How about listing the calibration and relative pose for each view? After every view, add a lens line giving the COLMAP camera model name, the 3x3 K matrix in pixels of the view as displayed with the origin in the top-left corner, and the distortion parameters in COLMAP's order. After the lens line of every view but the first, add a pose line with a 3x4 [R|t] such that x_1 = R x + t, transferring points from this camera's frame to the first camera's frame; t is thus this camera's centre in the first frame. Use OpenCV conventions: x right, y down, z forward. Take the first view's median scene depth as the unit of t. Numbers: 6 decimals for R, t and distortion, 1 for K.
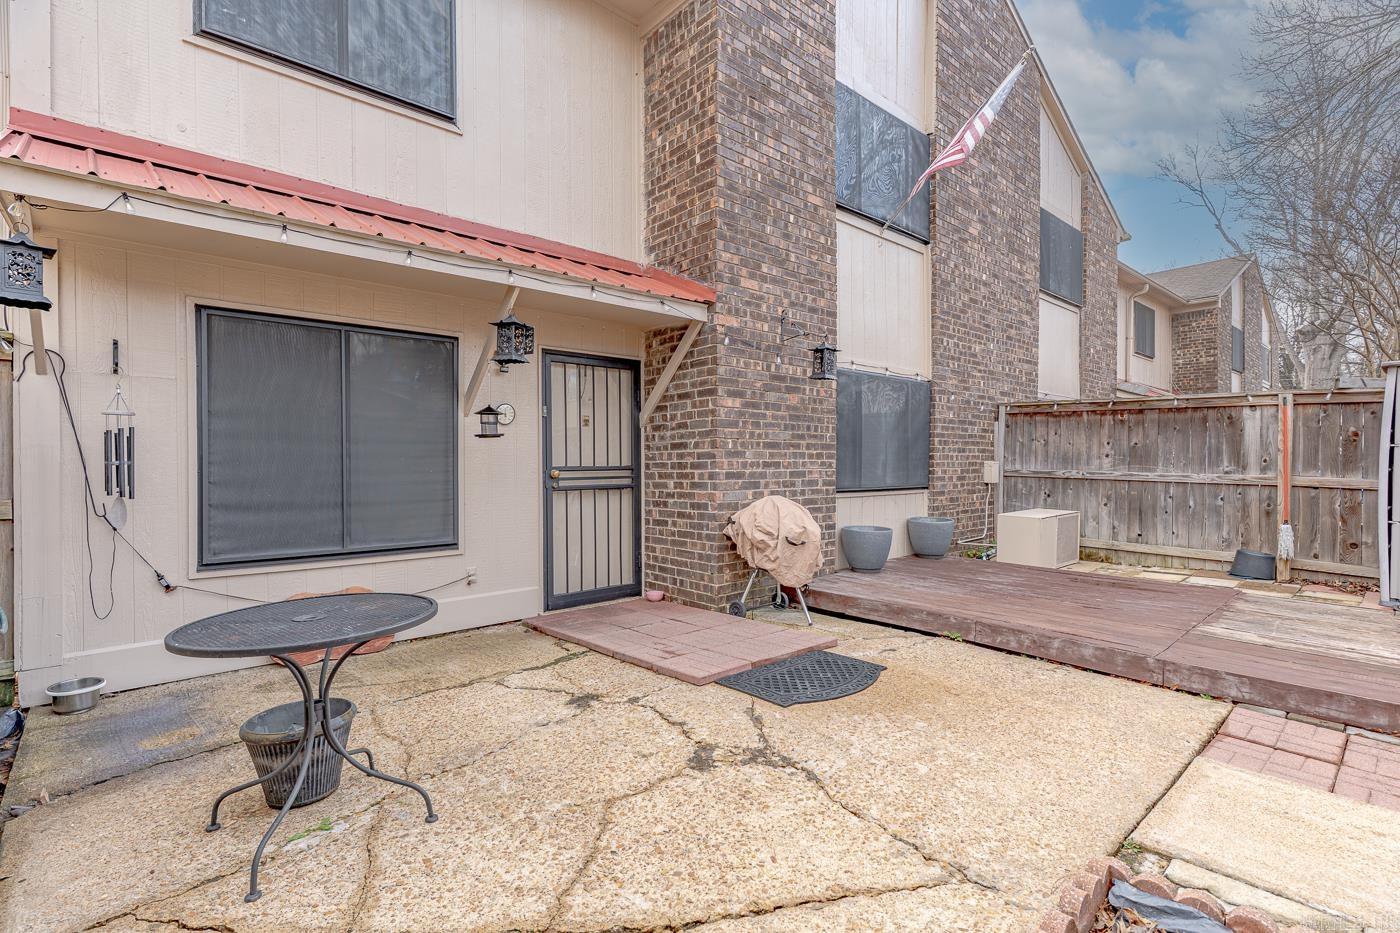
lens RADIAL K [[668.1, 0, 702.5], [0, 668.1, 470.2], [0, 0, 1]] dist [0.000351, 0.002270]
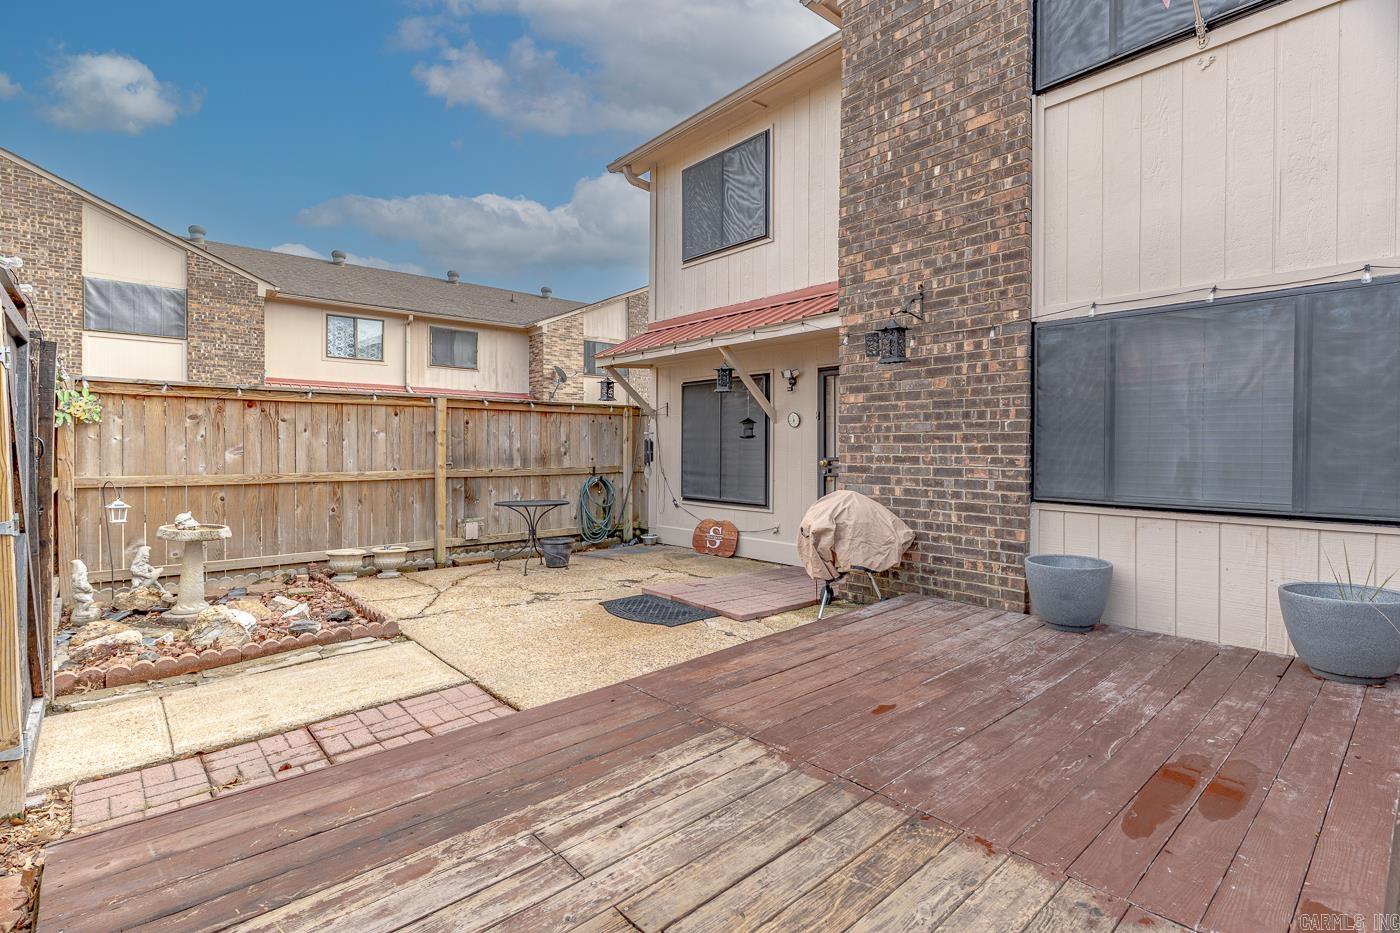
lens RADIAL K [[668.1, 0, 690.4], [0, 668.1, 460.0], [0, 0, 1]] dist [0.000351, 0.002270]
pose [[-0.025553, 0.021147, -0.999450, 0.967418], [-0.012226, 0.999695, 0.021464, -0.022652], [0.999599, 0.012768, -0.025287, 0.690121]]
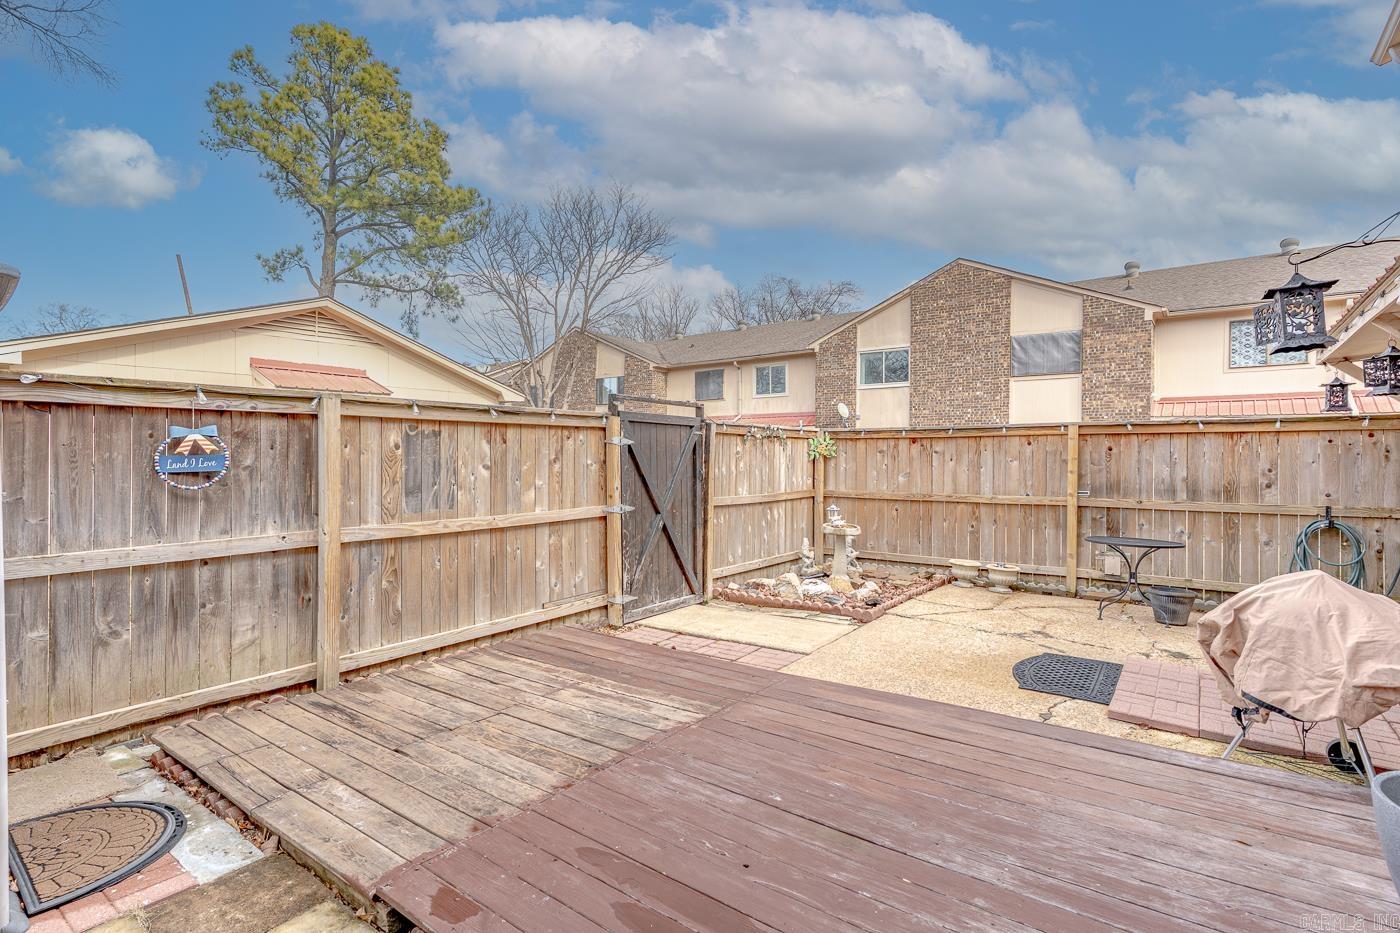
lens RADIAL K [[668.1, 0, 699.3], [0, 668.1, 465.8], [0, 0, 1]] dist [0.000351, 0.002270]
pose [[-0.982594, 0.001178, -0.185764, 0.641066], [-0.002847, 0.999767, 0.021397, -0.055434], [0.185746, 0.021553, -0.982361, 1.273968]]
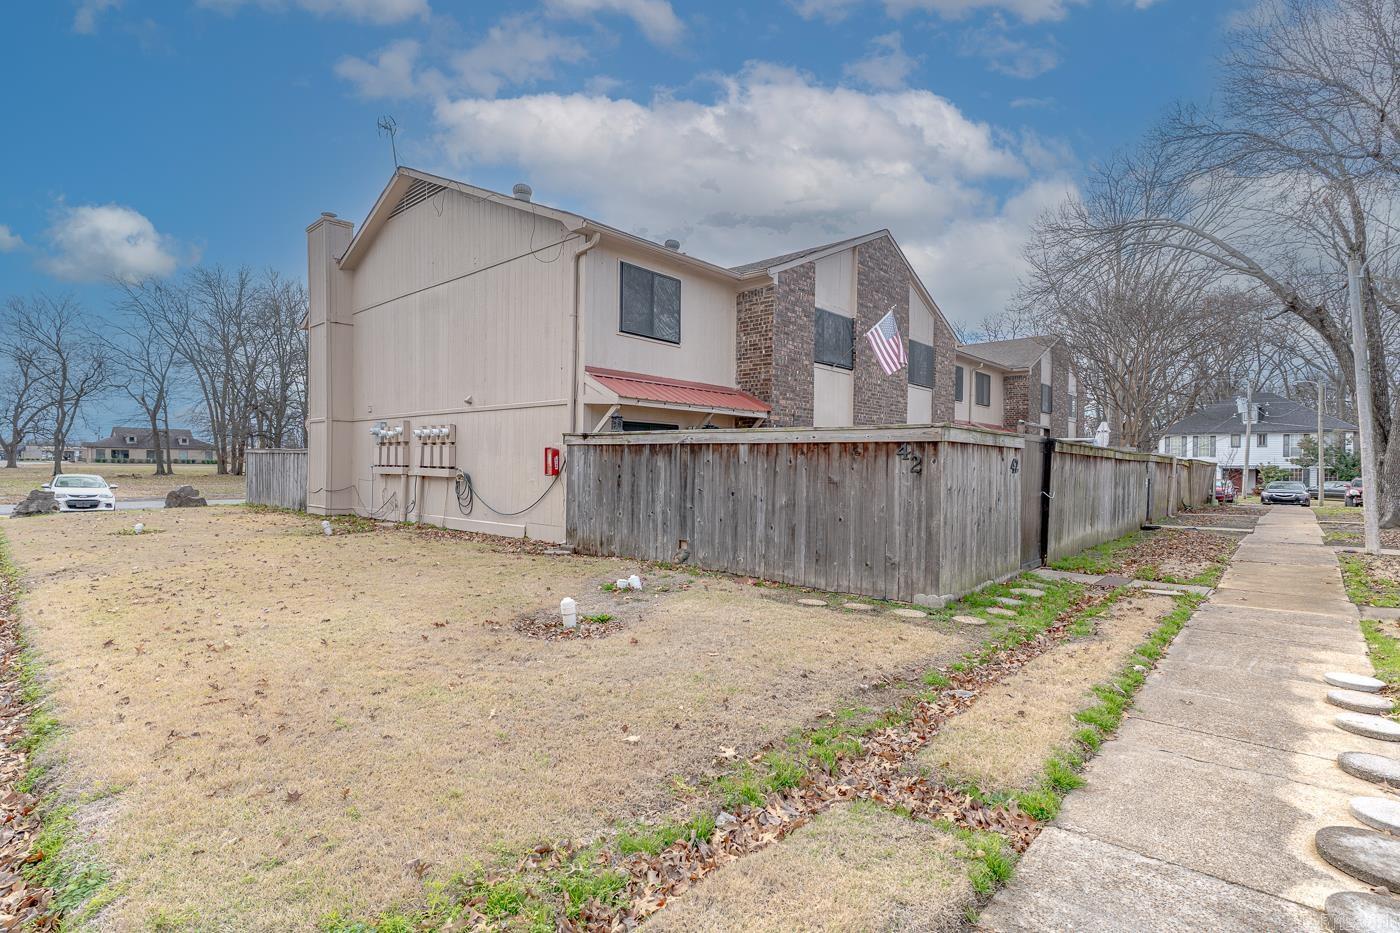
lens RADIAL K [[668.1, 0, 692.8], [0, 668.1, 472.8], [0, 0, 1]] dist [0.000351, 0.002270]
pose [[0.994493, 0.013785, 0.103893, -0.468606], [-0.014037, 0.999900, 0.001695, -0.014757], [-0.103859, -0.003144, 0.994587, -1.300368]]
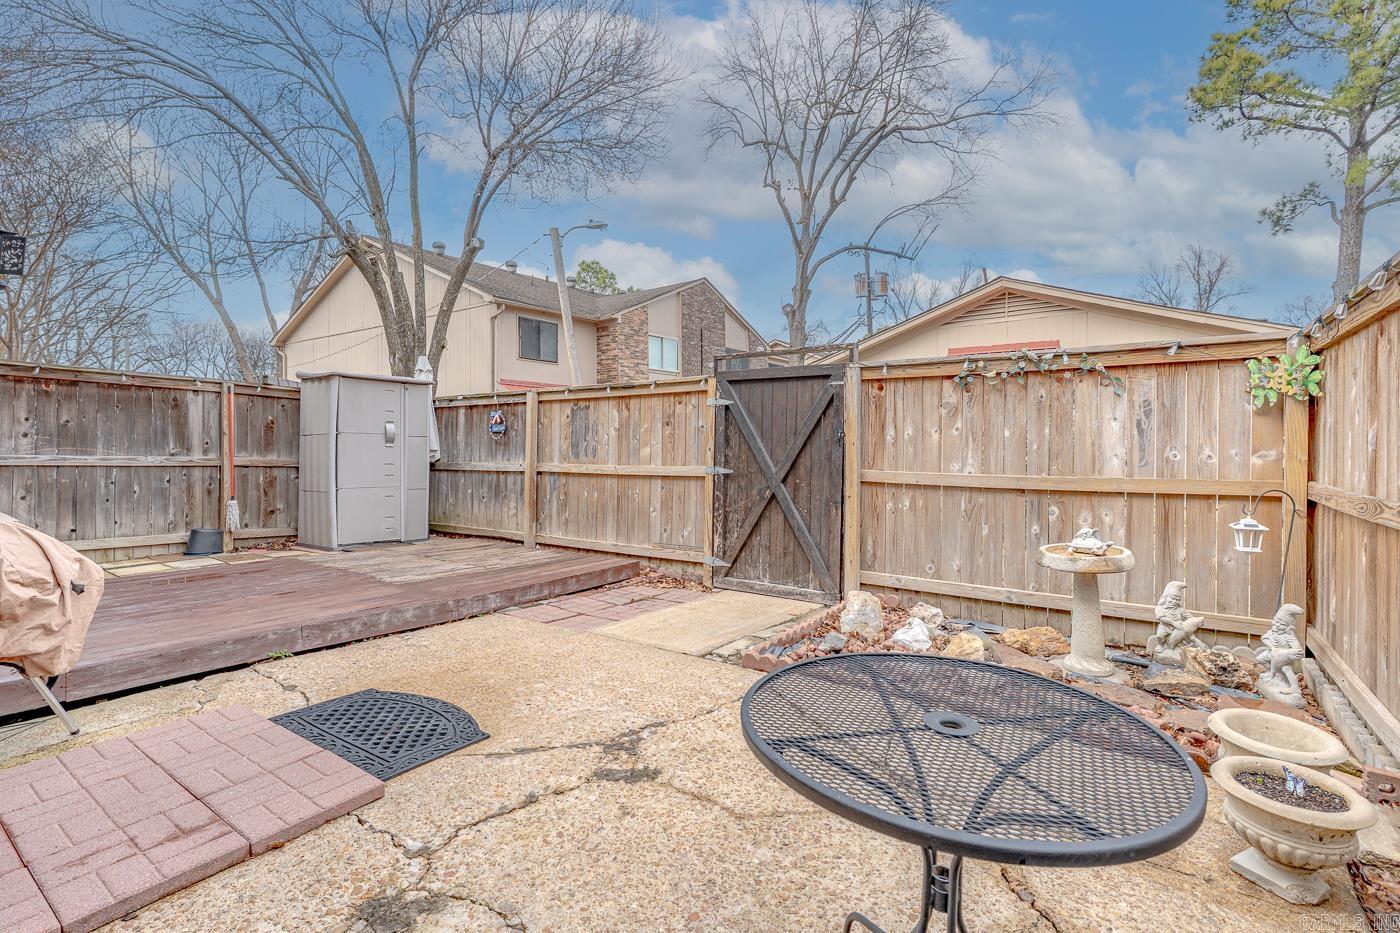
lens RADIAL K [[668.1, 0, 695.2], [0, 668.1, 470.6], [0, 0, 1]] dist [0.000351, 0.002270]
pose [[-0.199549, -0.035424, 0.979247, -0.404553], [0.005872, 0.999285, 0.037345, -0.006252], [-0.979870, 0.013202, -0.199198, 0.495048]]
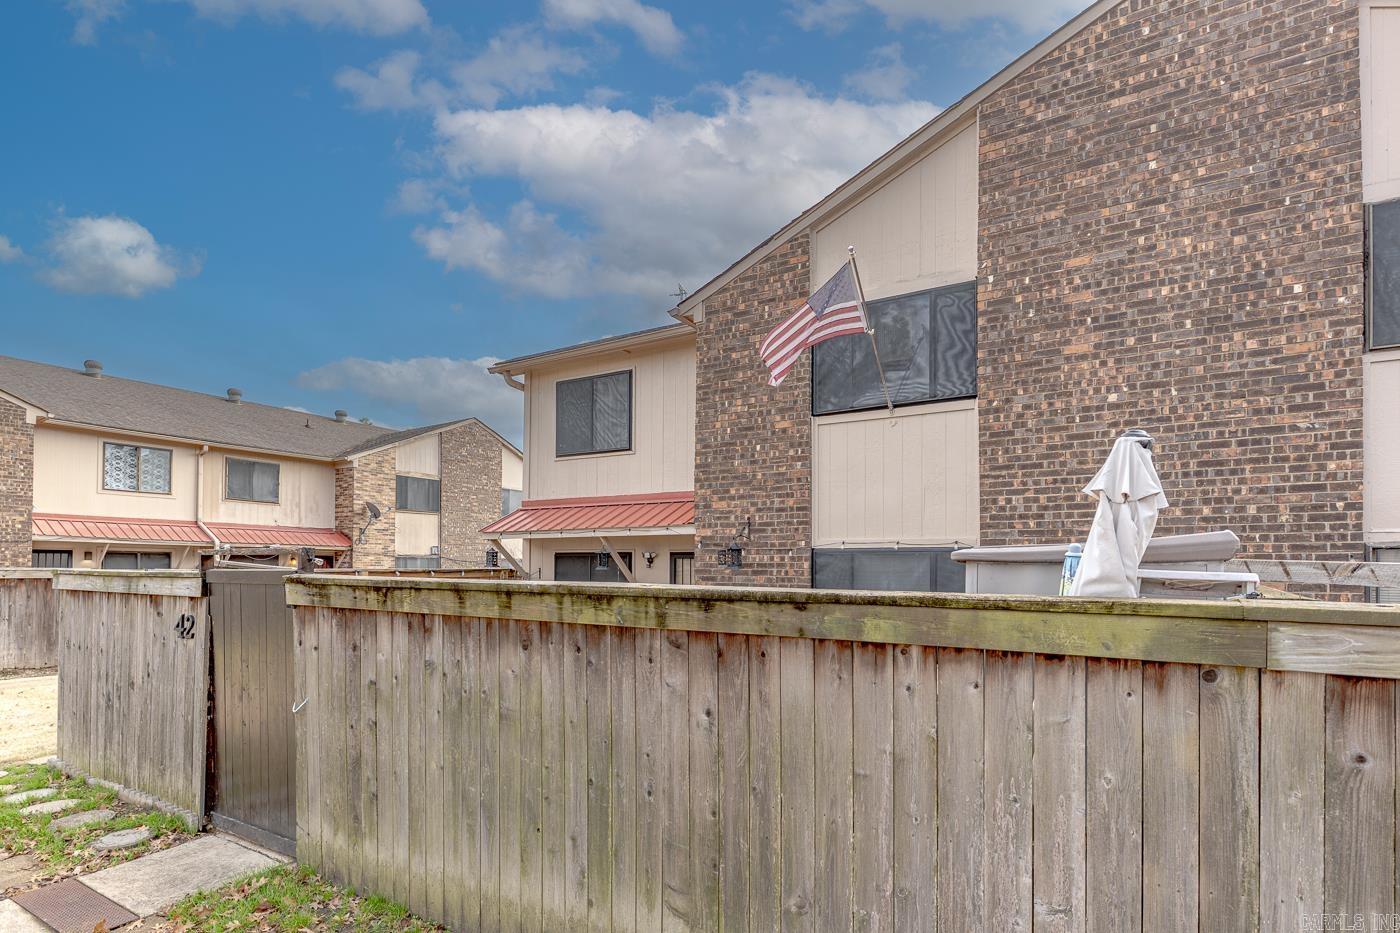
lens RADIAL K [[711.4, 0, 692.1], [0, 711.4, 566.4], [0, 0, 1]] dist [0.005633, -0.001092]
pose [[0.283450, 0.002451, -0.958984, 1.447290], [-0.017135, 0.999850, -0.002509, -0.123610], [0.958834, 0.017143, 0.283450, 0.446426]]
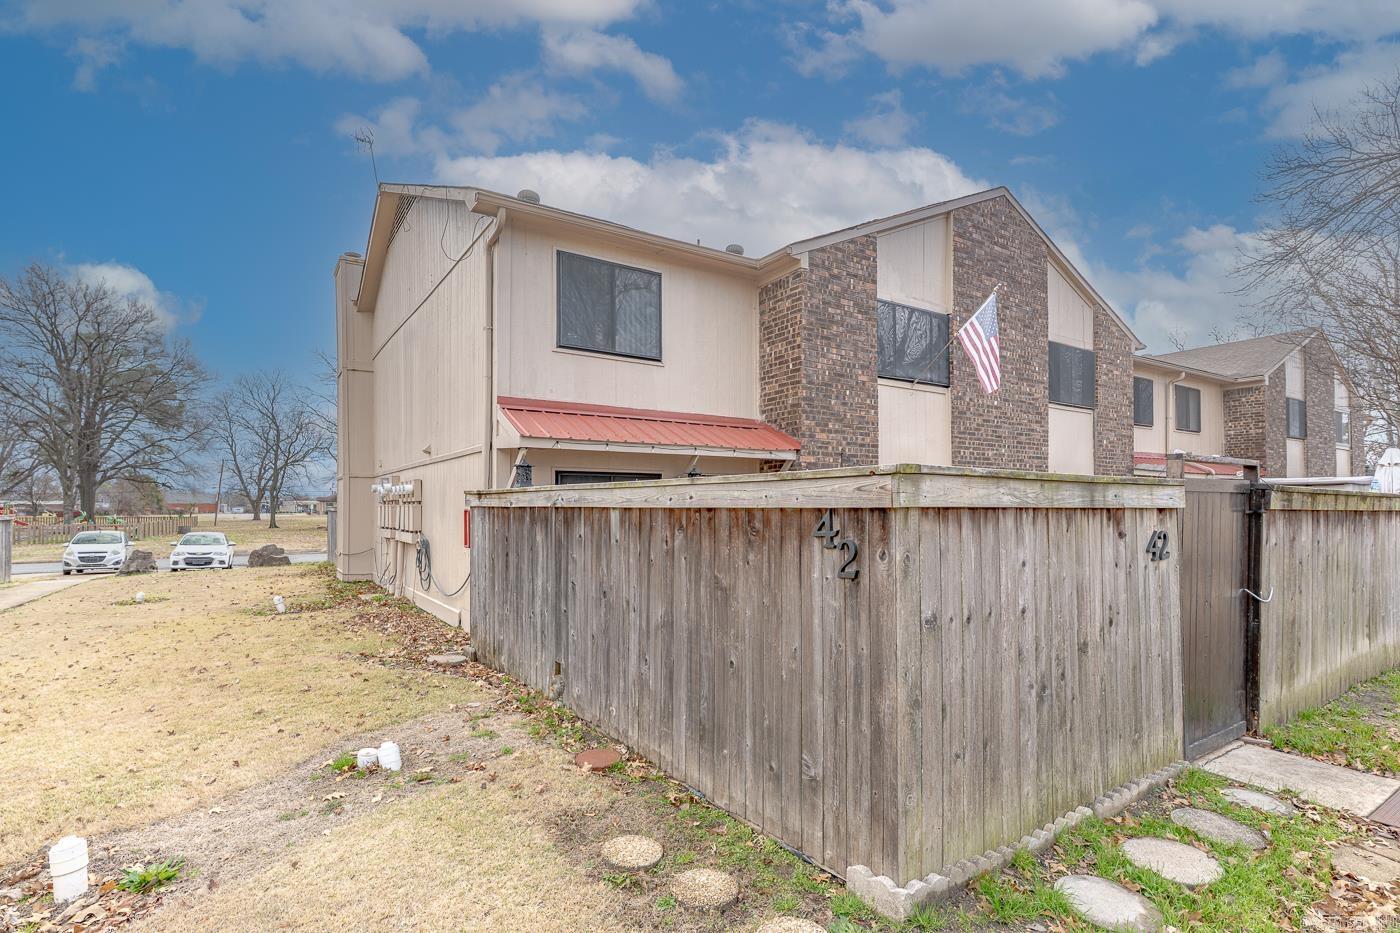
lens RADIAL K [[668.1, 0, 695.5], [0, 668.1, 503.3], [0, 0, 1]] dist [0.000351, 0.002270]
pose [[0.987880, 0.000382, -0.155218, 0.016377], [-0.002989, 0.999858, -0.016558, -0.069193], [0.155190, 0.016821, 0.987741, -0.682711]]
